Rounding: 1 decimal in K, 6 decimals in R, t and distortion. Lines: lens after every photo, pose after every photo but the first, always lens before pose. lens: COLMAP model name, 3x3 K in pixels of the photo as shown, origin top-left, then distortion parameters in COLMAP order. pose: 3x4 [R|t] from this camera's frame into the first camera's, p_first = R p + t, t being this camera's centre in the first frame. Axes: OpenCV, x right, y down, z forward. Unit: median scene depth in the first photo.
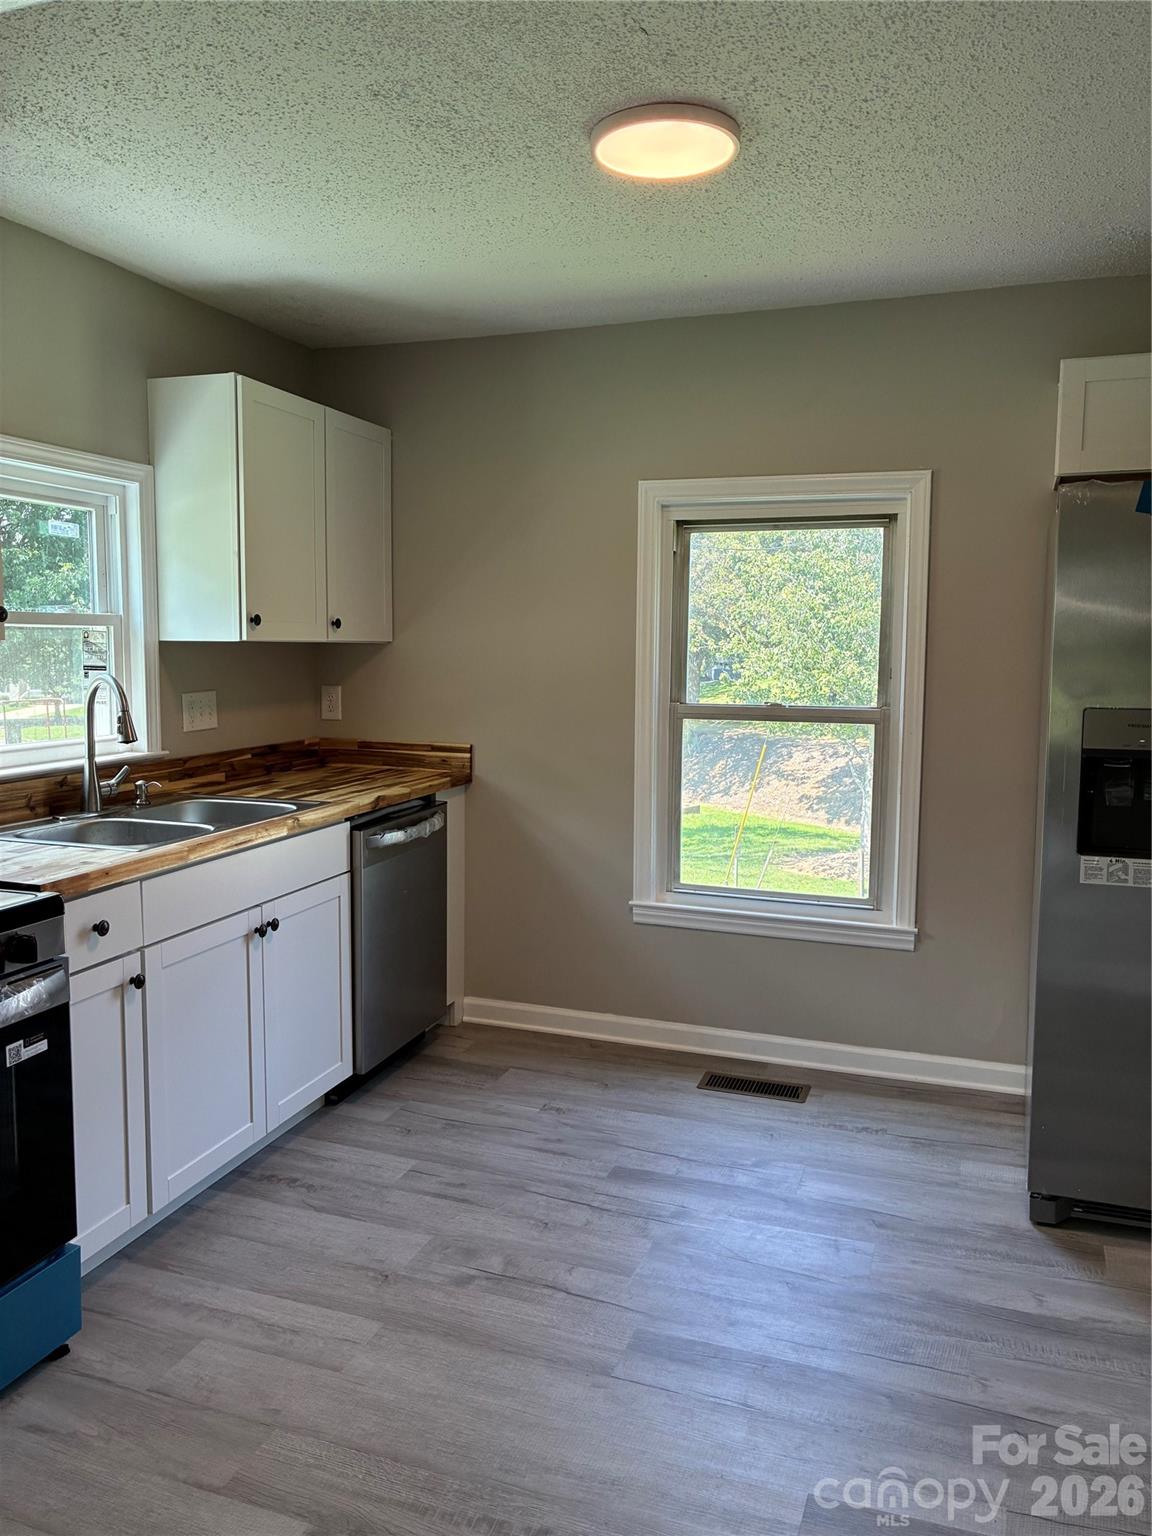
lens RADIAL K [[1159.5, 0, 585.6], [0, 1159.5, 768.3], [0, 0, 1]] dist [0.013101, -0.013601]
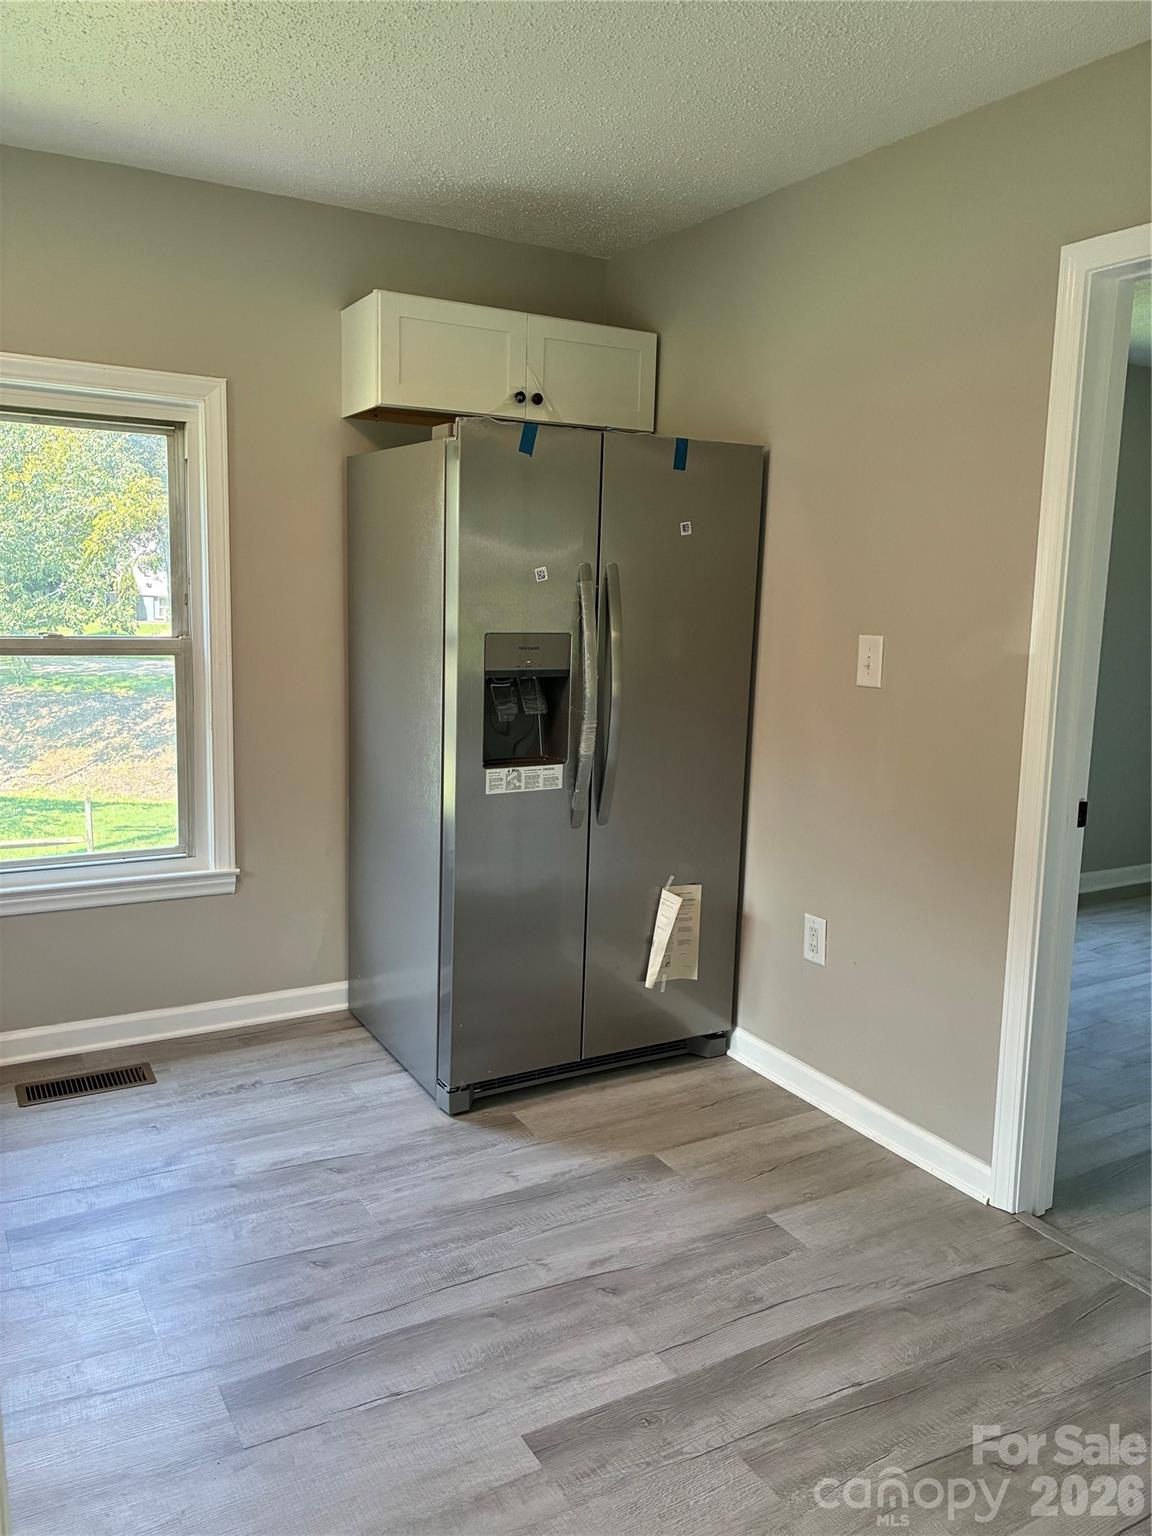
lens RADIAL K [[1159.5, 0, 549.3], [0, 1159.5, 765.7], [0, 0, 1]] dist [0.013101, -0.013601]
pose [[0.648540, -0.106617, 0.753676, -0.264229], [0.060240, 0.994225, 0.088809, -0.015561], [-0.758793, -0.012195, 0.651218, 0.191649]]
